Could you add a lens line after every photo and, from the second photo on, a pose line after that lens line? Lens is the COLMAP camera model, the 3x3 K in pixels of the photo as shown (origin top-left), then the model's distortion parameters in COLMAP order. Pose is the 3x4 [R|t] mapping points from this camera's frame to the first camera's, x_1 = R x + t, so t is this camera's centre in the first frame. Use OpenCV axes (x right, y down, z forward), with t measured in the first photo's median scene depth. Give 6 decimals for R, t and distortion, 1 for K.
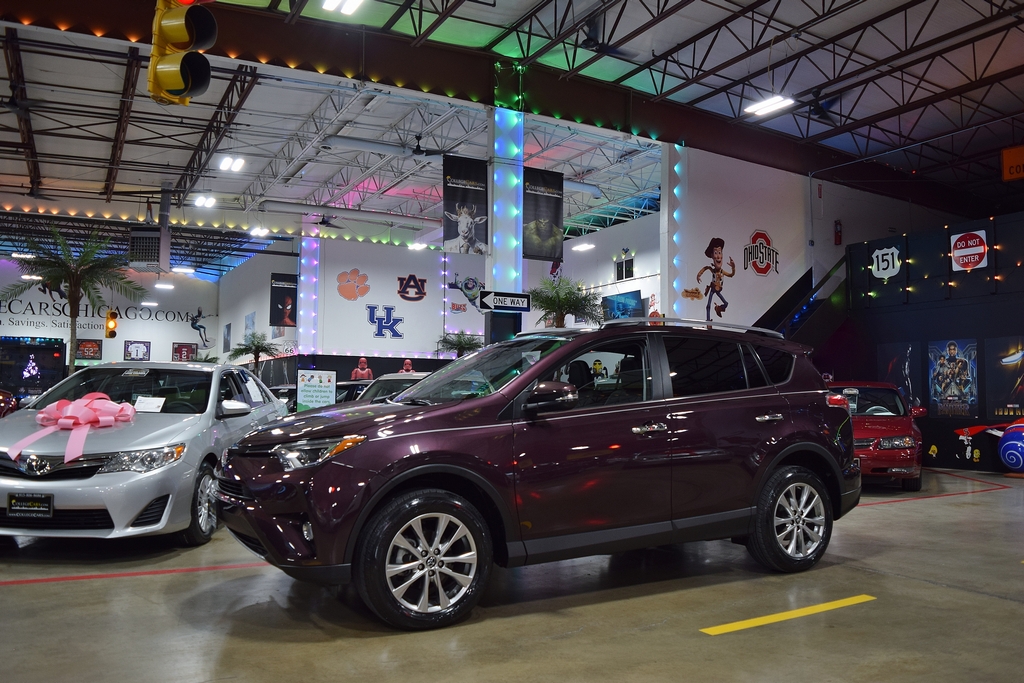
lens RADIAL K [[800.8, 0, 517.5], [0, 800.8, 342.0], [0, 0, 1]] dist [-0.096533, 0.025239]
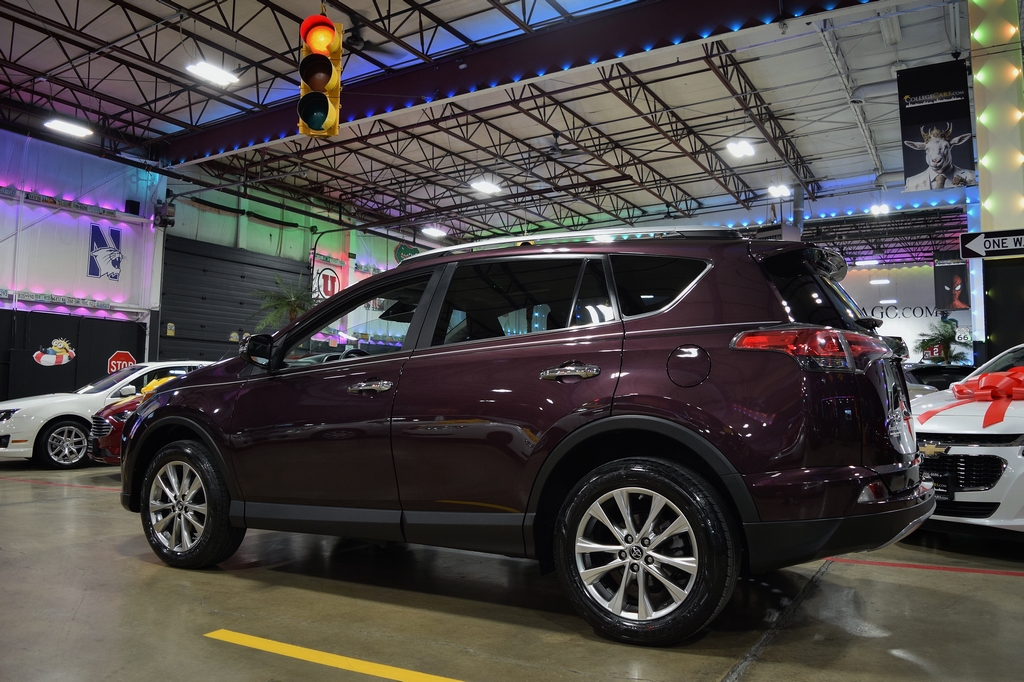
lens RADIAL K [[800.8, 0, 511.9], [0, 800.8, 338.7], [0, 0, 1]] dist [-0.096533, 0.025239]
pose [[0.523677, -0.069765, -0.849056, 0.328563], [0.060186, 0.997181, -0.044815, 0.038340], [0.849788, -0.027633, 0.526399, 0.258252]]
